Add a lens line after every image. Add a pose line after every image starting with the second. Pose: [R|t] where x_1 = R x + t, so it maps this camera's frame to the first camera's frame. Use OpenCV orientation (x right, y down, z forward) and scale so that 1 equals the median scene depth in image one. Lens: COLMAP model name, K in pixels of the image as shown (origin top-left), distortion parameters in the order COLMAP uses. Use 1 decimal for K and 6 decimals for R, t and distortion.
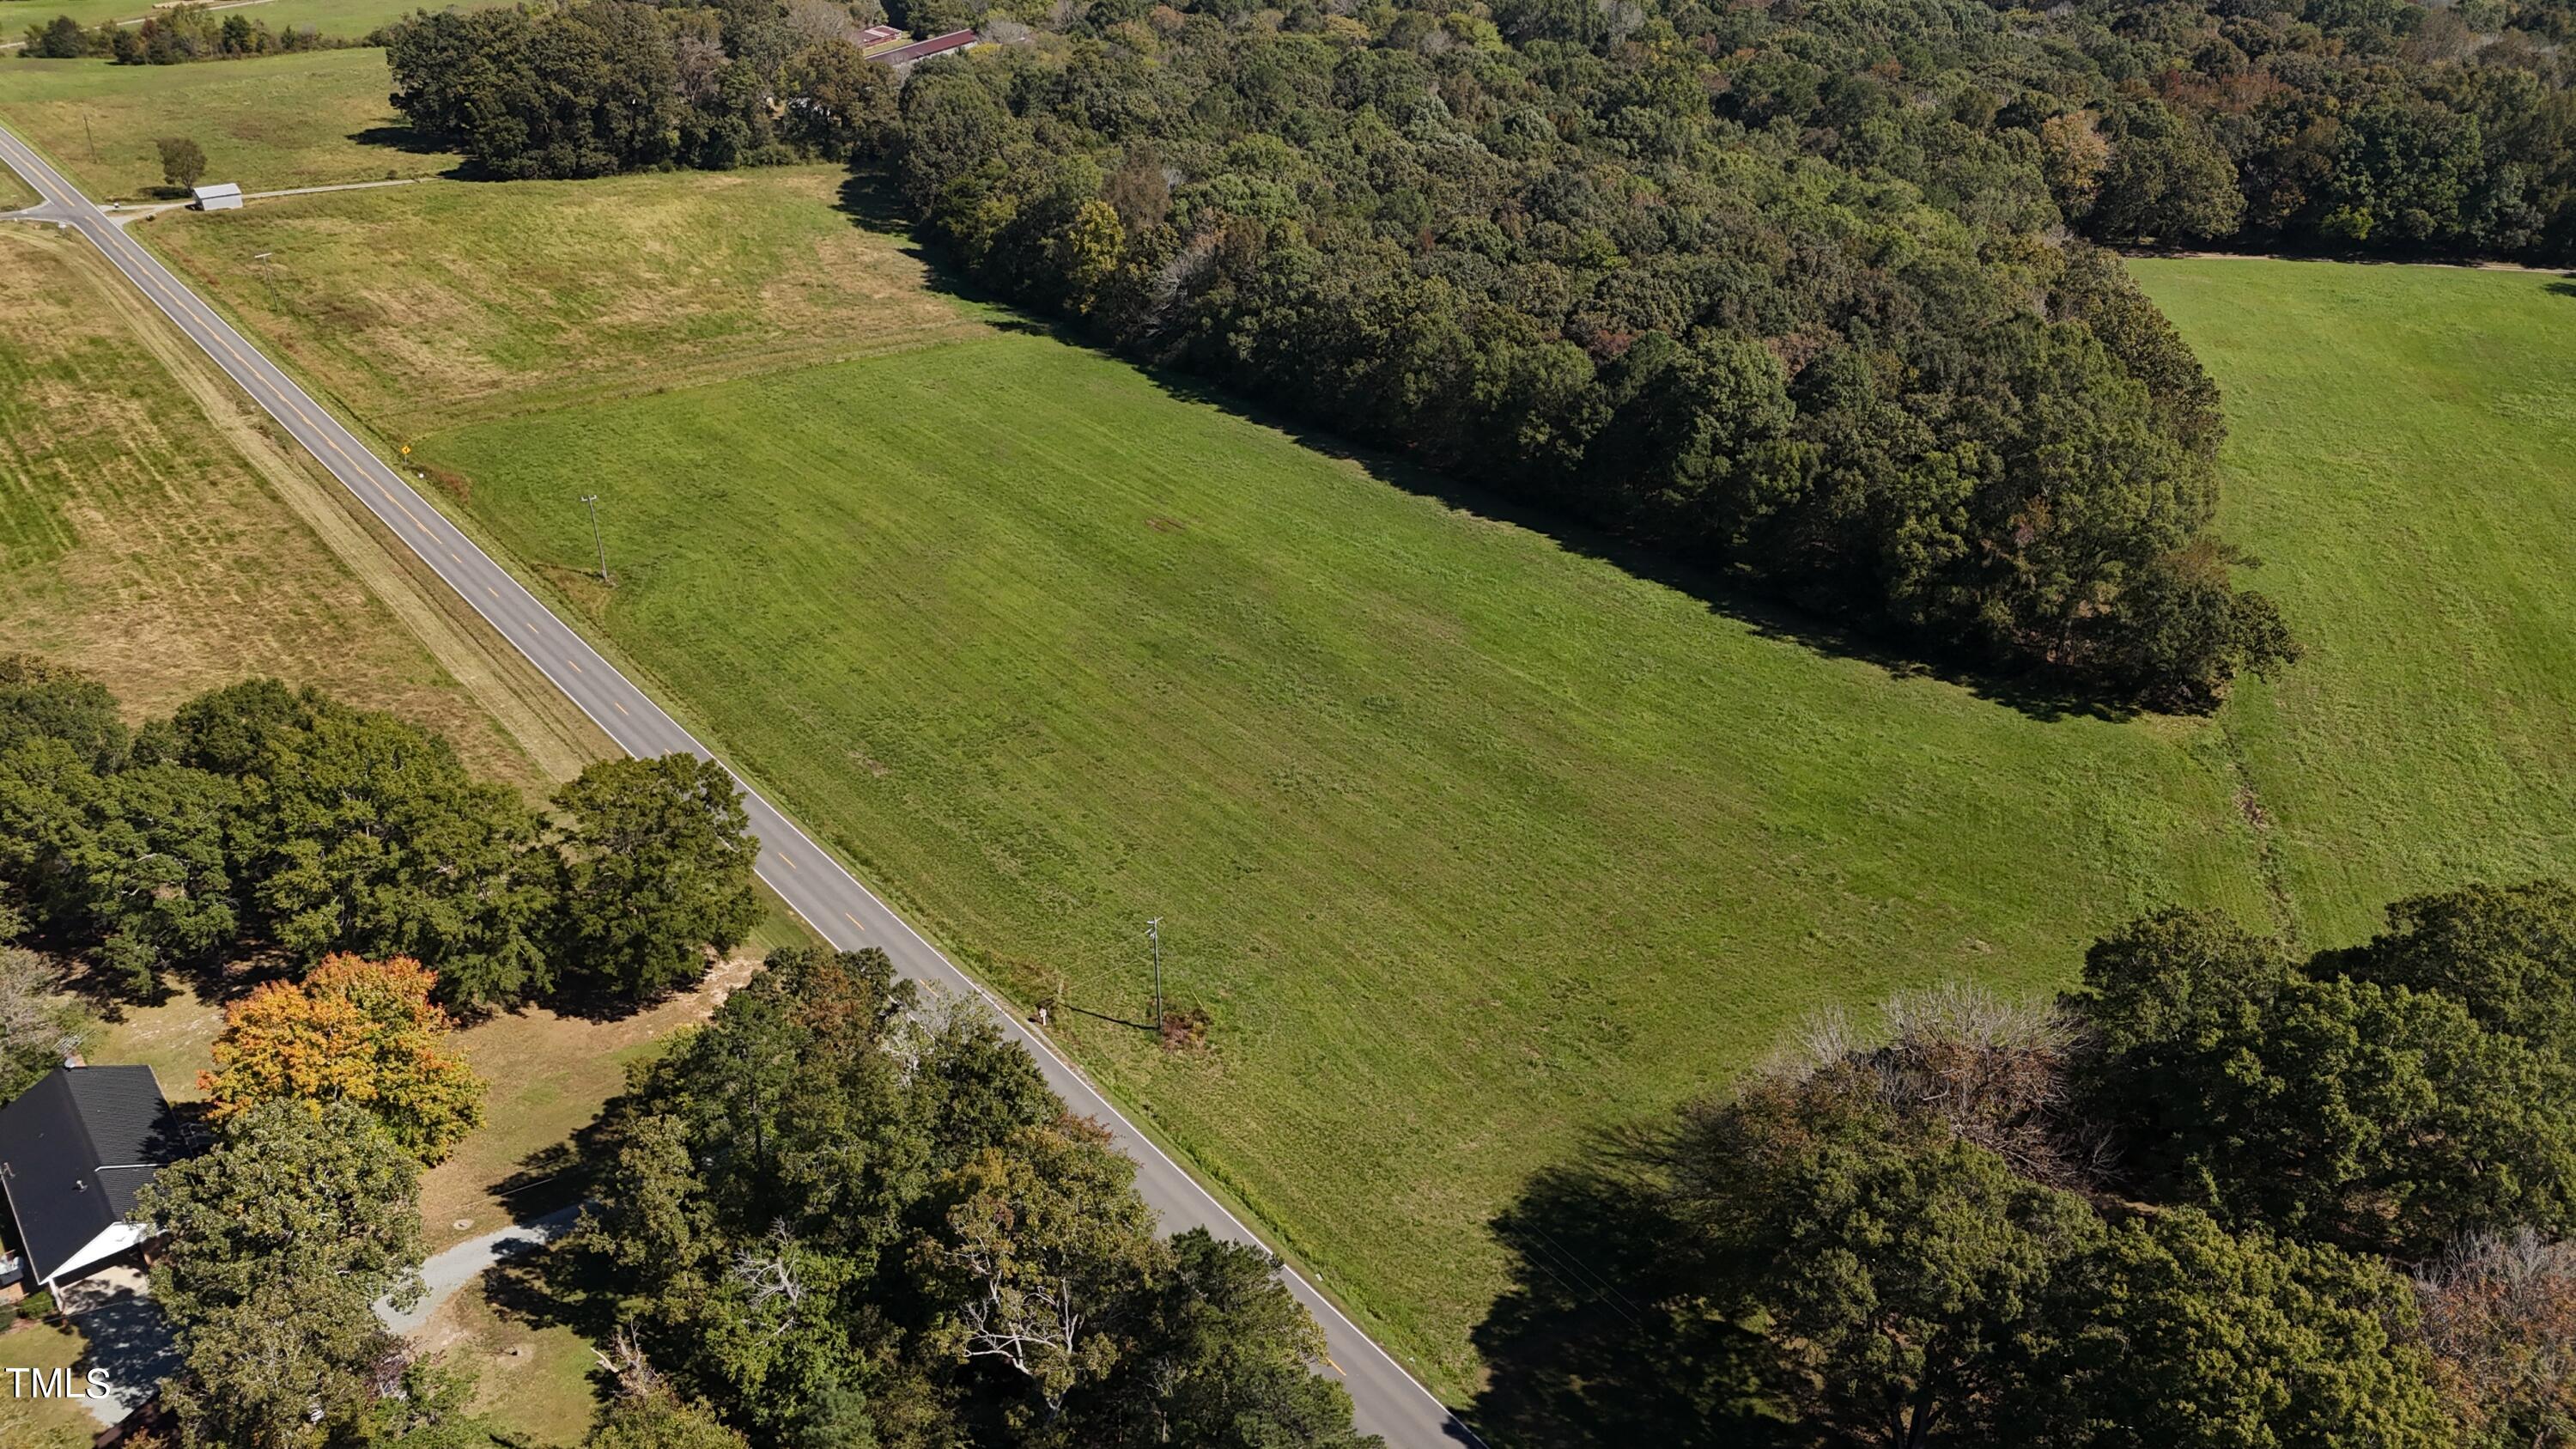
lens RADIAL K [[1836.8, 0, 1287.3], [0, 1836.8, 743.2], [0, 0, 1]] dist [0.011165, -0.008074]
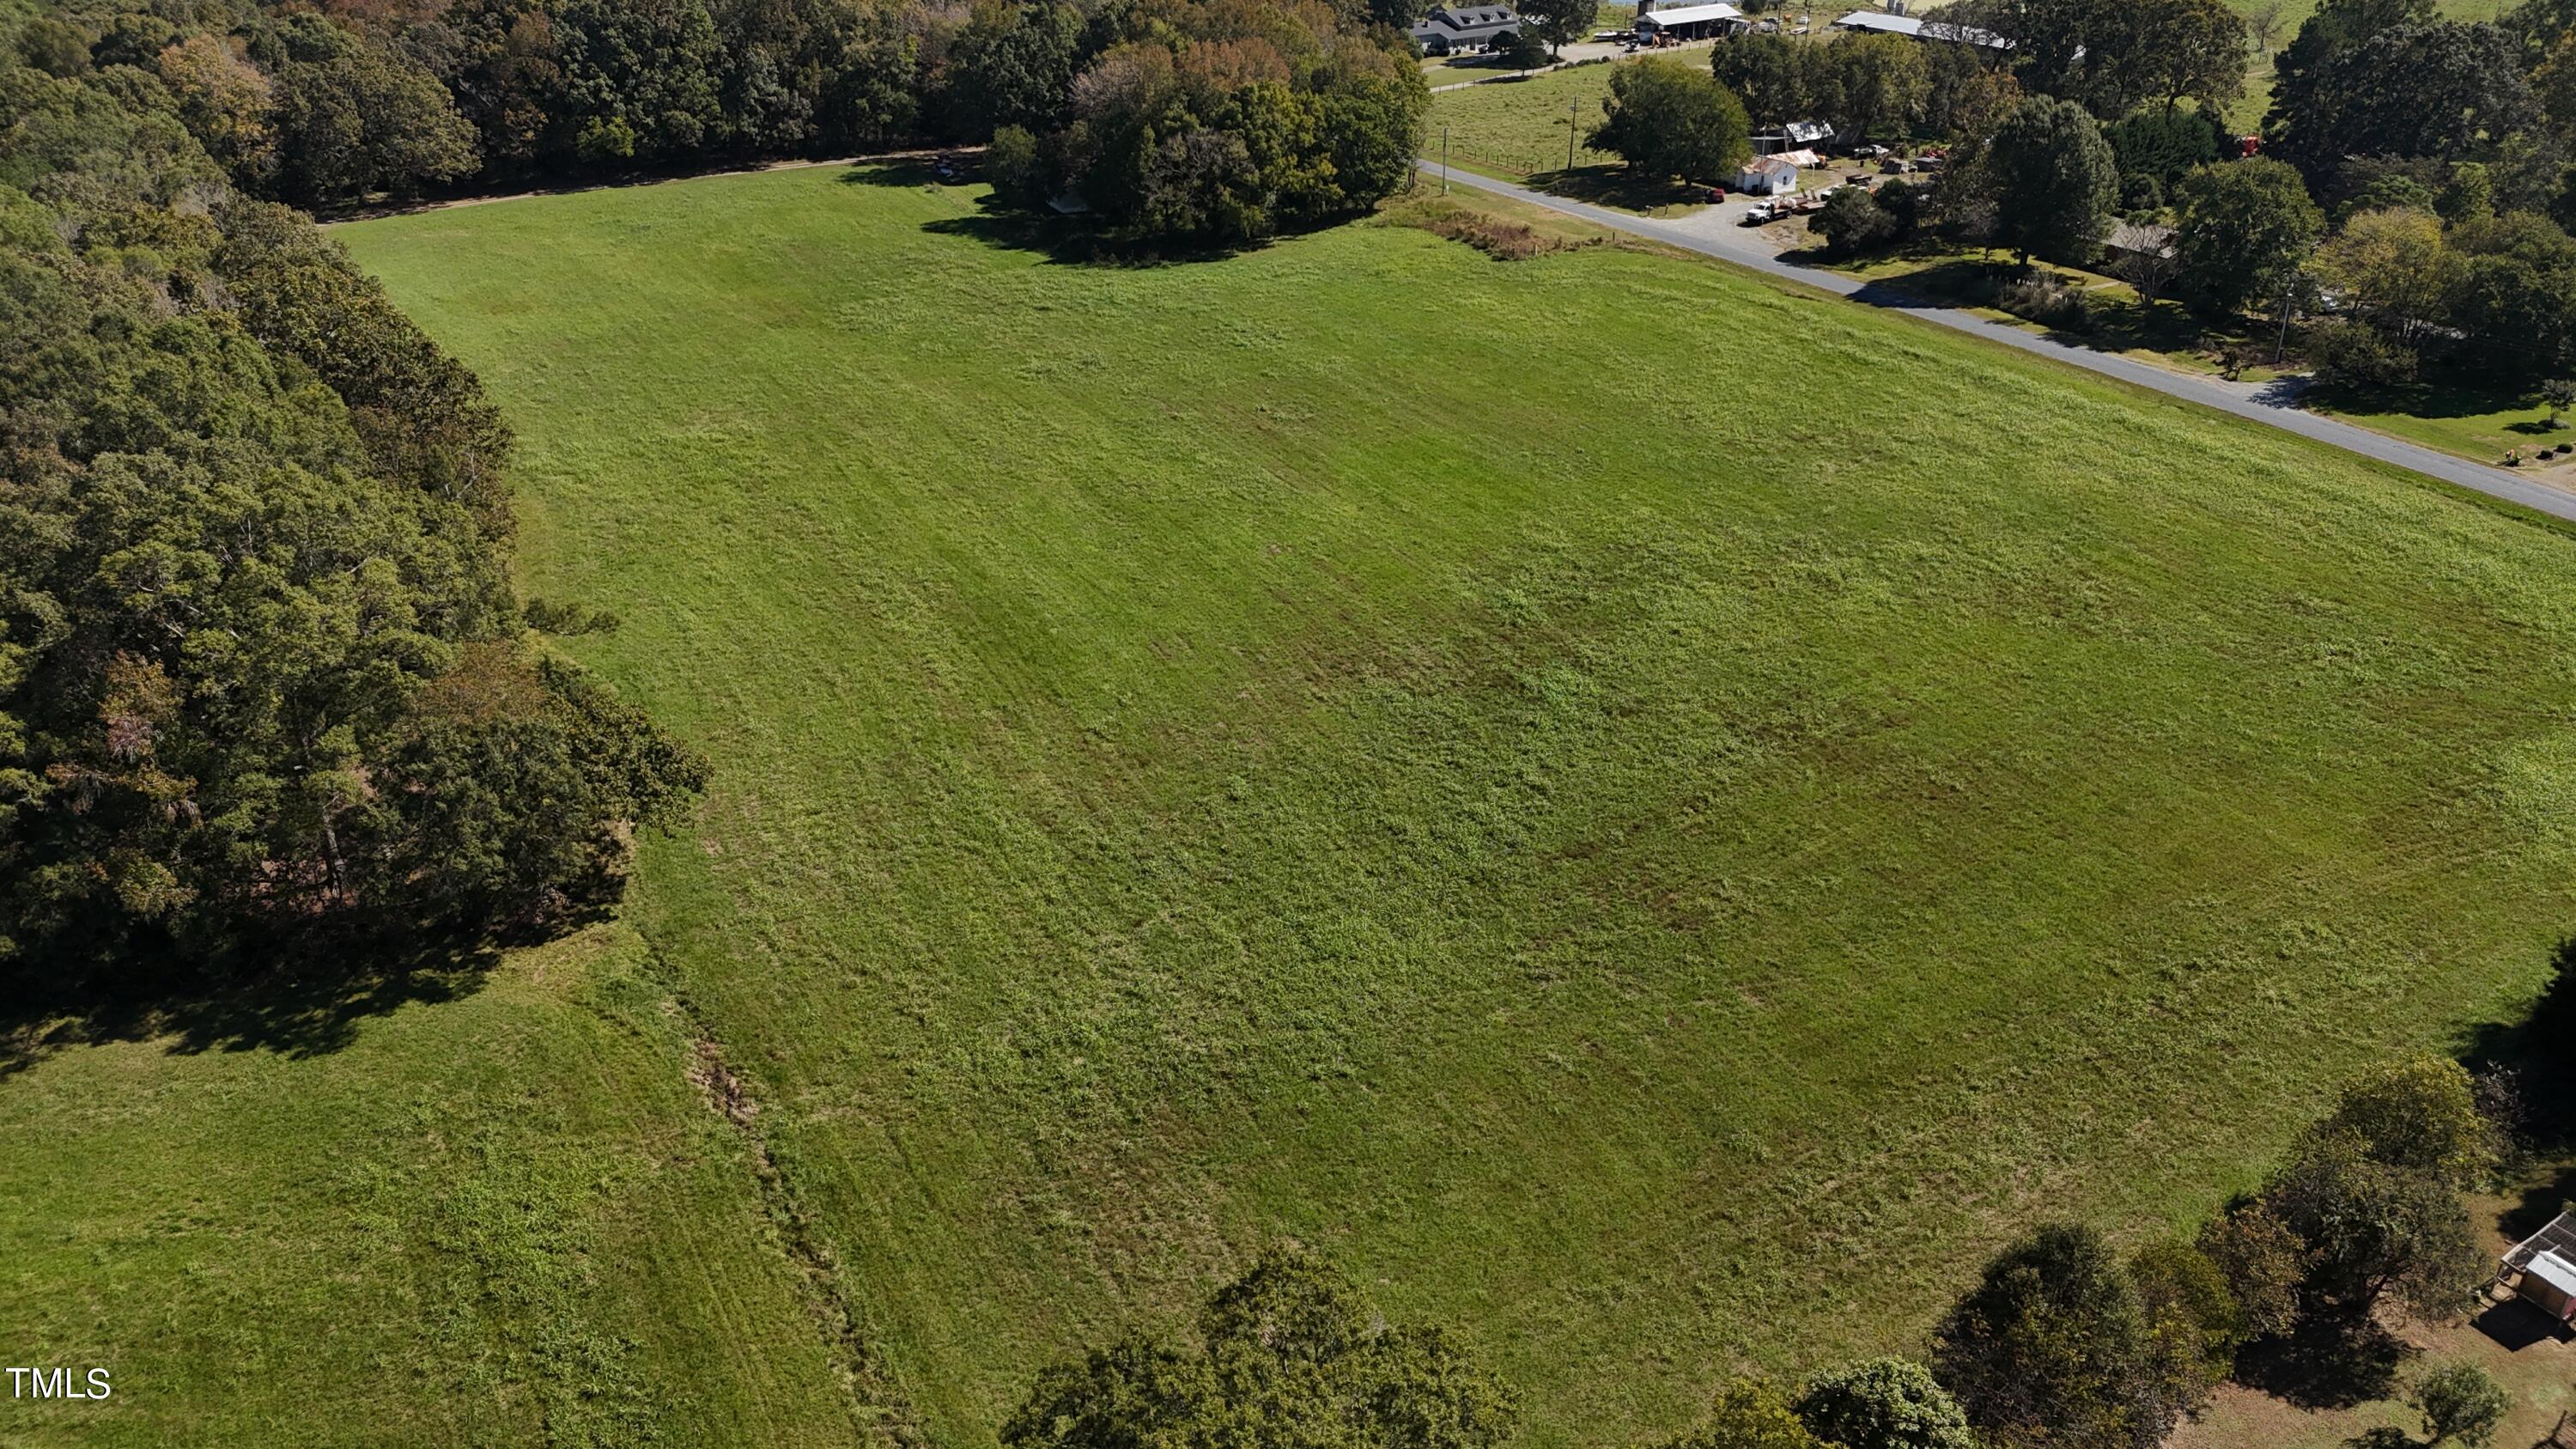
lens RADIAL K [[1836.8, 0, 1298.2], [0, 1836.8, 722.7], [0, 0, 1]] dist [0.011165, -0.008074]
pose [[0.674418, -0.329472, 0.660764, 0.168974], [0.336104, 0.933815, 0.122573, -0.042327], [-0.657415, 0.139420, 0.740518, 0.248849]]
